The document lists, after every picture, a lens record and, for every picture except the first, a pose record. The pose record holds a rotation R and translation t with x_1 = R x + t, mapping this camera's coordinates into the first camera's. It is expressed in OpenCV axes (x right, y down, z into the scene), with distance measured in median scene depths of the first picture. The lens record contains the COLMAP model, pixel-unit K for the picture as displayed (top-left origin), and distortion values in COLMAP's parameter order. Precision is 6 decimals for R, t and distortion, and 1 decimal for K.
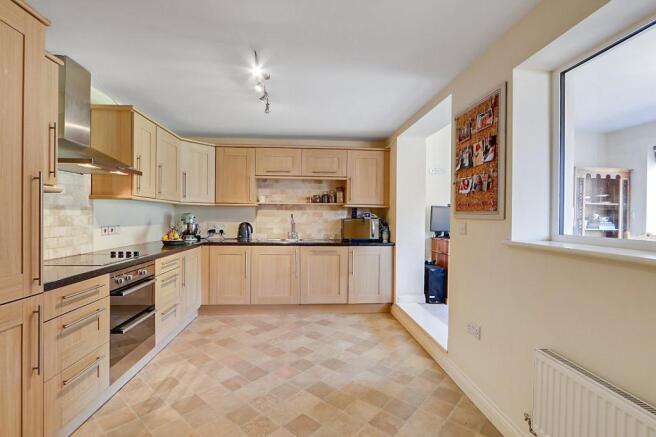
lens RADIAL K [[314.7, 0, 327.5], [0, 314.7, 217.0], [0, 0, 1]] dist [0.001916, 0.000102]
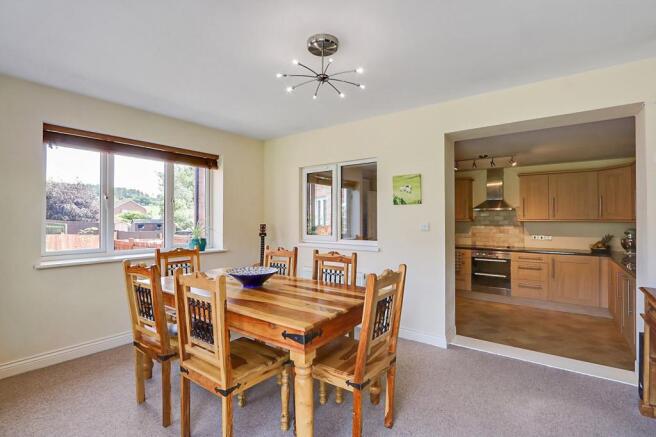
lens RADIAL K [[314.7, 0, 328.3], [0, 314.7, 217.9], [0, 0, 1]] dist [0.001916, 0.000102]
pose [[-0.642277, -0.017062, -0.766283, 1.680650], [-0.012777, 0.999852, -0.011553, -0.040040], [0.766366, 0.002370, -0.642399, 1.385763]]
